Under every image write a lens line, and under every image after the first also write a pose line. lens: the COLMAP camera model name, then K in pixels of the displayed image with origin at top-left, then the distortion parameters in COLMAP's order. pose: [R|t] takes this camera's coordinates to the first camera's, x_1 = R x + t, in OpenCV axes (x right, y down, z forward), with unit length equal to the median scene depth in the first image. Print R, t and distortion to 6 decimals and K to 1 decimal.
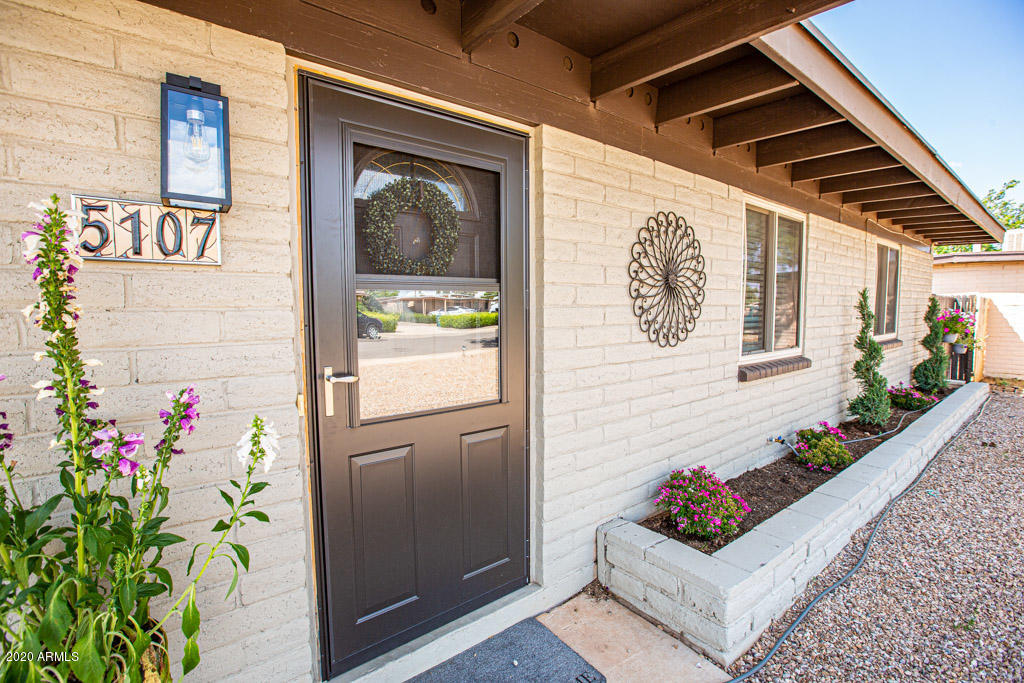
lens RADIAL K [[466.7, 0, 509.2], [0, 466.7, 341.0], [0, 0, 1]] dist [-0.038334, 0.000027]
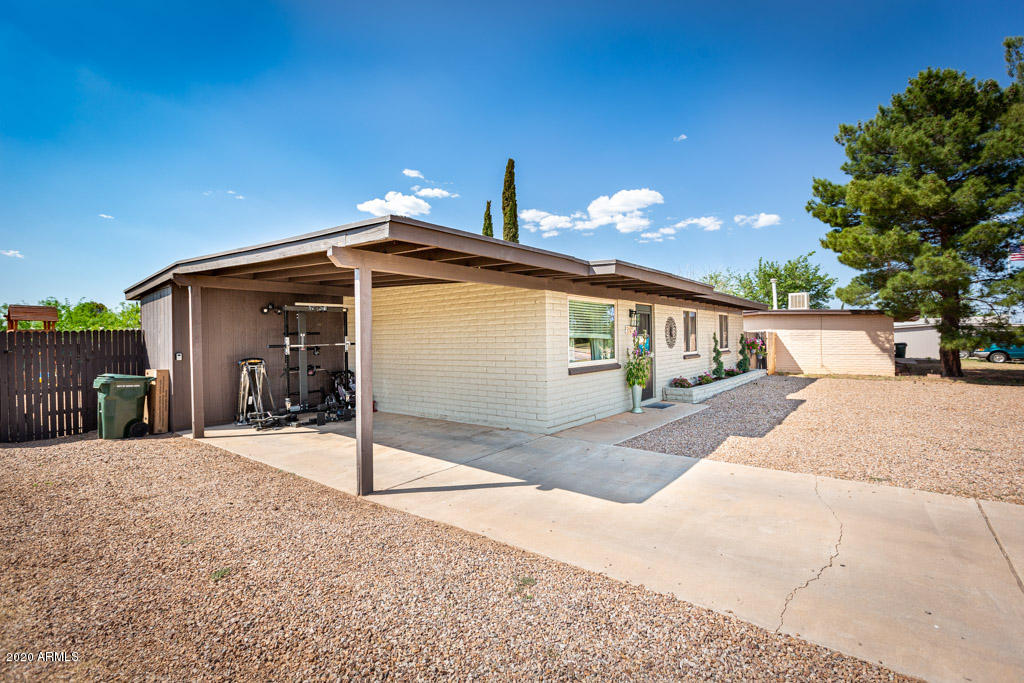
lens RADIAL K [[455.8, 0, 512.0], [0, 455.8, 341.5], [0, 0, 1]] dist [-0.000561, -0.000059]
pose [[0.975231, -0.010088, 0.220960, -1.156431], [0.025444, 0.997444, -0.066764, 0.110366], [-0.219722, 0.070732, 0.972995, -1.581114]]
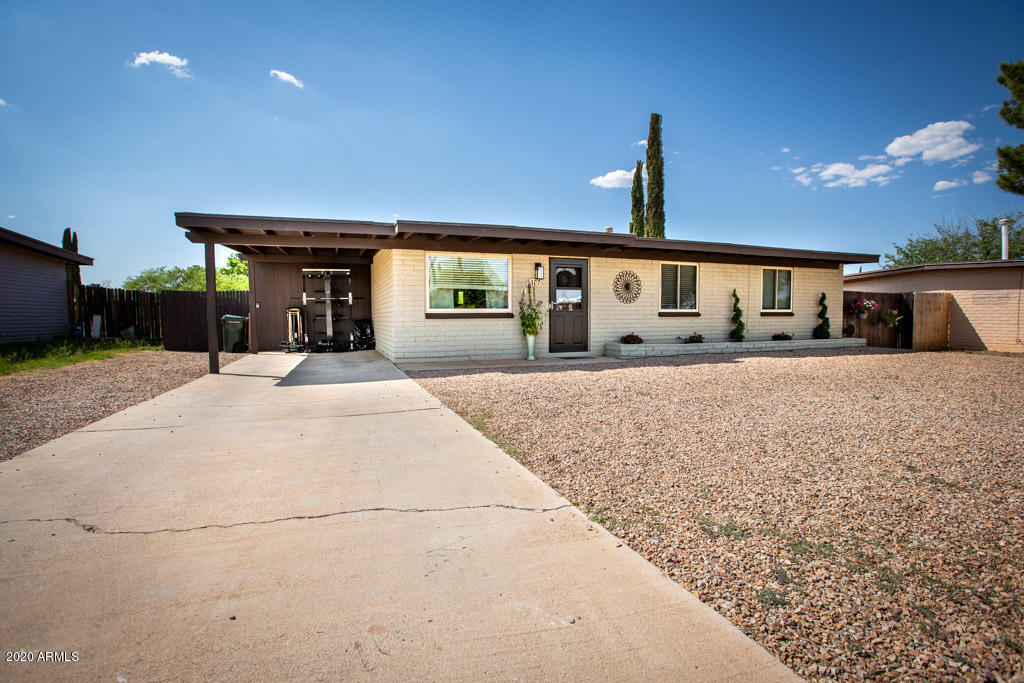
lens RADIAL K [[468.7, 0, 512.0], [0, 468.7, 341.5], [0, 0, 1]] dist [-0.049458, 0.000354]
pose [[0.952484, 0.018403, -0.304033, 0.371199], [-0.022745, 0.999684, -0.010745, 0.239212], [0.303739, 0.017149, 0.952601, -1.855907]]
